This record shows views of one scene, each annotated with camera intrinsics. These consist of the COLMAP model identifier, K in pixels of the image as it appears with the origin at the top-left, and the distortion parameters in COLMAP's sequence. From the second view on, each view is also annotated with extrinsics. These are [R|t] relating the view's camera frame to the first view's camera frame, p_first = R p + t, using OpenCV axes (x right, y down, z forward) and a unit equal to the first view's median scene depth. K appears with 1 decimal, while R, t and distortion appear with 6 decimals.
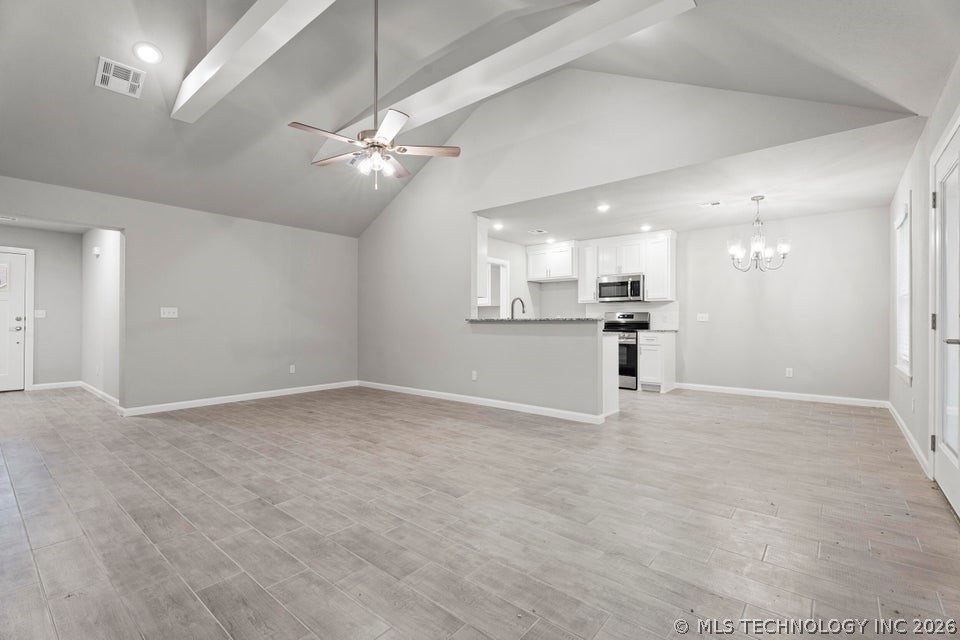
lens RADIAL K [[427.3, 0, 485.8], [0, 427.3, 320.5], [0, 0, 1]] dist [0.002742, 0.000093]
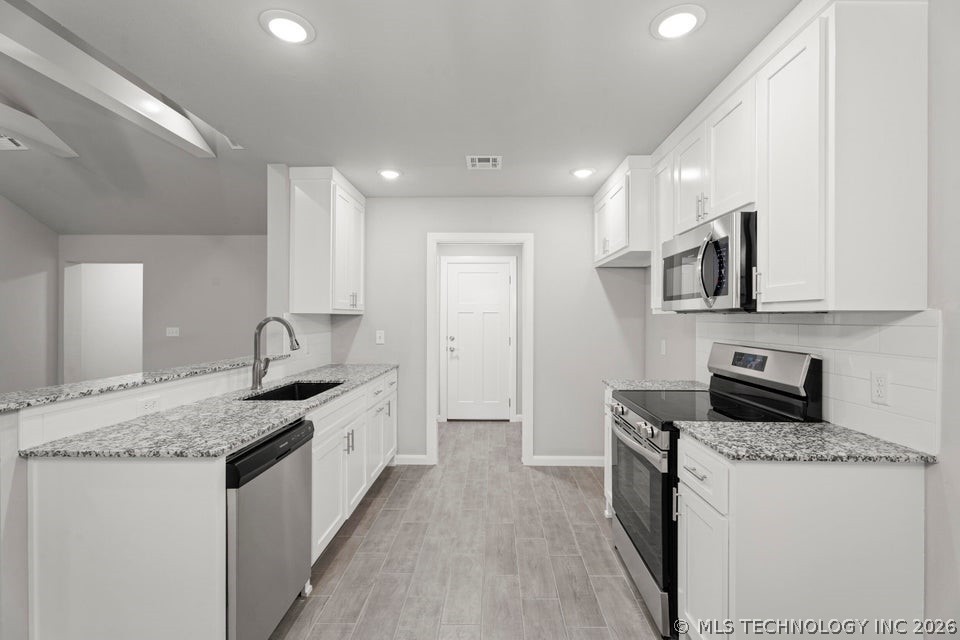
lens RADIAL K [[427.3, 0, 483.5], [0, 427.3, 315.8], [0, 0, 1]] dist [0.002742, 0.000093]
pose [[0.621915, -0.003404, -0.783078, 0.640269], [0.002251, 0.999994, -0.002560, -0.058681], [0.783082, -0.000170, 0.621919, 0.961005]]
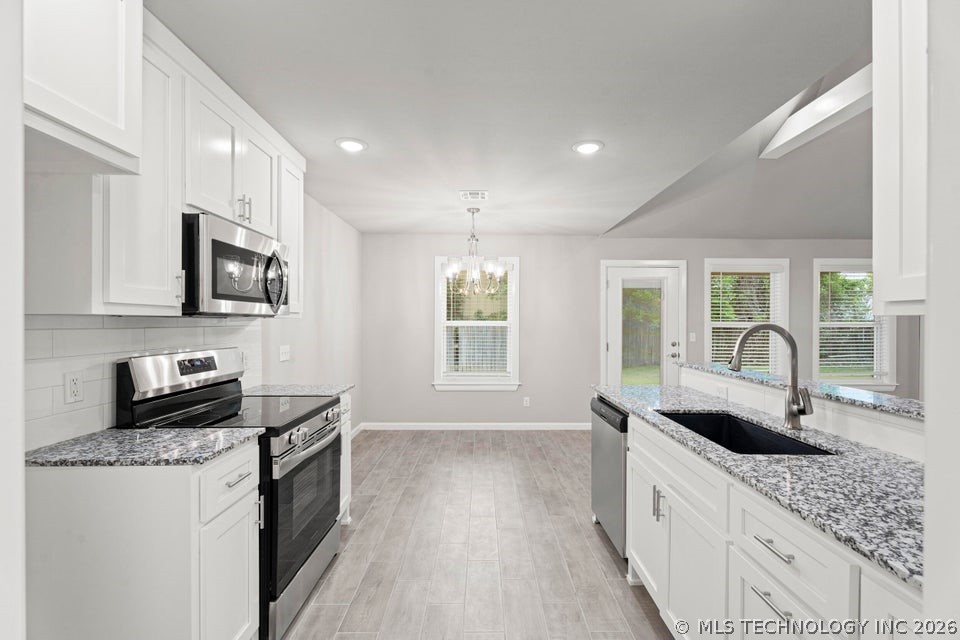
lens RADIAL K [[427.3, 0, 484.3], [0, 427.3, 322.0], [0, 0, 1]] dist [0.002742, 0.000093]
pose [[-0.646806, -0.003143, 0.762648, -0.041659], [-0.007273, 0.999971, -0.002047, -0.058548], [-0.762620, -0.006871, -0.646810, 1.497434]]
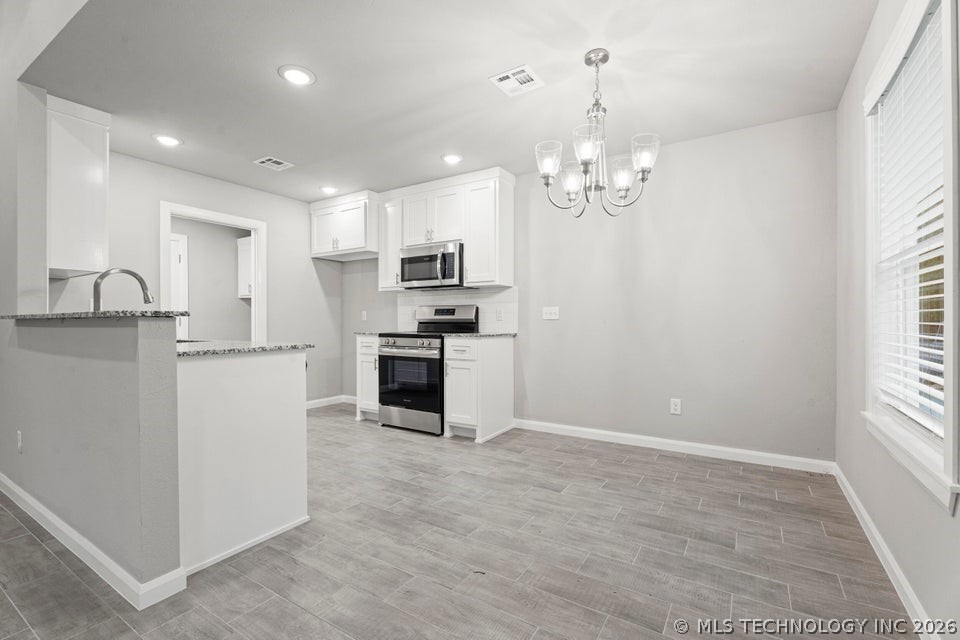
lens RADIAL K [[427.3, 0, 485.7], [0, 427.3, 322.1], [0, 0, 1]] dist [0.002742, 0.000093]
pose [[0.991621, -0.005268, 0.129077, 0.438572], [0.004459, 0.999969, 0.006552, 0.001941], [-0.129107, -0.005922, 0.991613, 0.529768]]
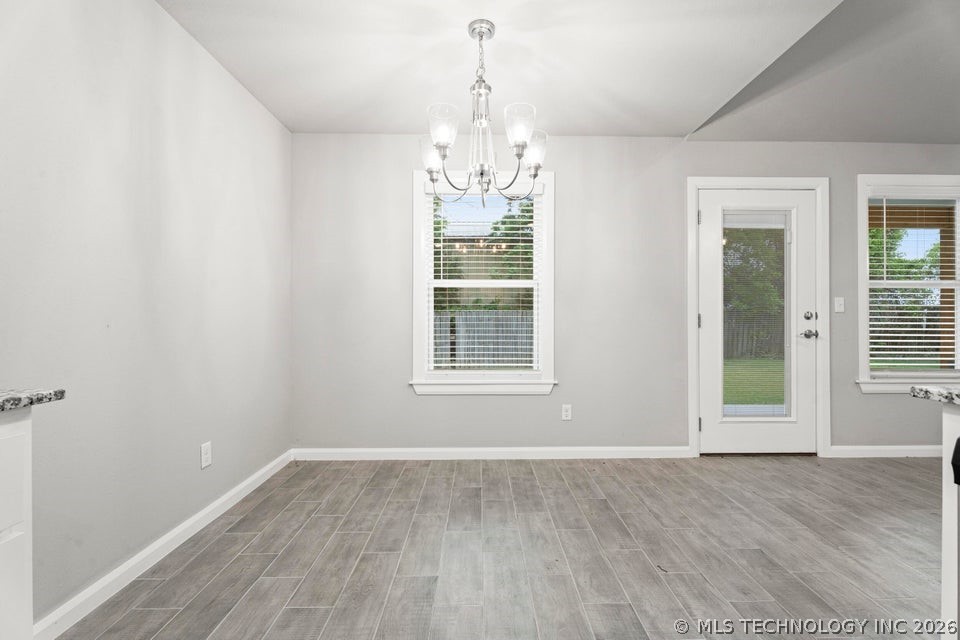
lens RADIAL K [[427.3, 0, 484.6], [0, 427.3, 318.1], [0, 0, 1]] dist [0.002742, 0.000093]
pose [[-0.651902, 0.001346, 0.758302, 0.299925], [-0.004255, 0.999976, -0.005434, 0.001066], [-0.758291, -0.006769, -0.651881, 1.235968]]
